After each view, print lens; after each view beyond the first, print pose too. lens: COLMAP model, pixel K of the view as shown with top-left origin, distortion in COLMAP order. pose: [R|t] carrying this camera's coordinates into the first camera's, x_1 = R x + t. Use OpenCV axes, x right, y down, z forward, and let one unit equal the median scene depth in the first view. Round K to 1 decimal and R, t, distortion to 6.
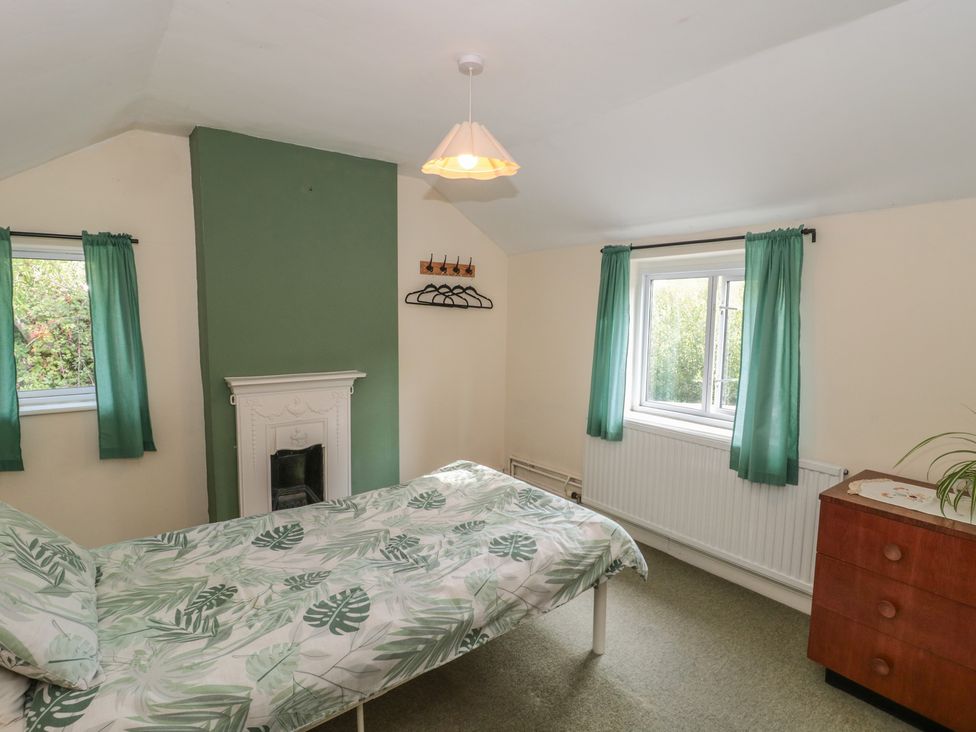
lens RADIAL K [[513.5, 0, 486.1], [0, 513.5, 362.3], [0, 0, 1]] dist [0.002187, -0.014234]
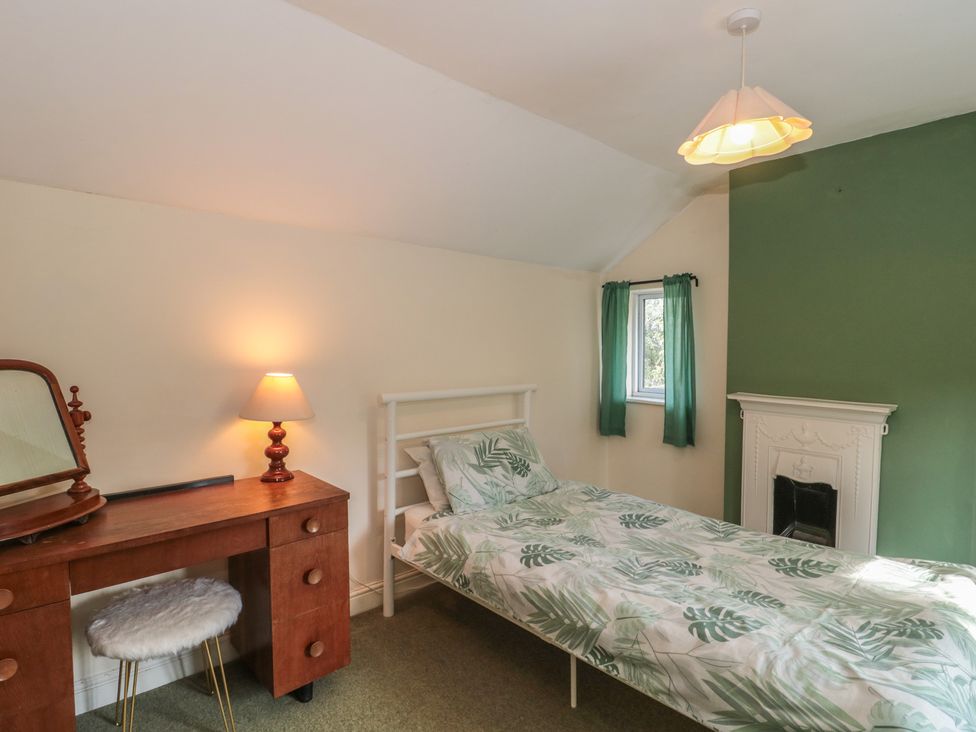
lens RADIAL K [[513.5, 0, 486.1], [0, 513.5, 362.3], [0, 0, 1]] dist [0.002187, -0.014234]
pose [[0.077259, 0.027866, -0.996622, 0.766113], [-0.101615, 0.994624, 0.019933, -0.000712], [0.991819, 0.099731, 0.079675, 0.568699]]
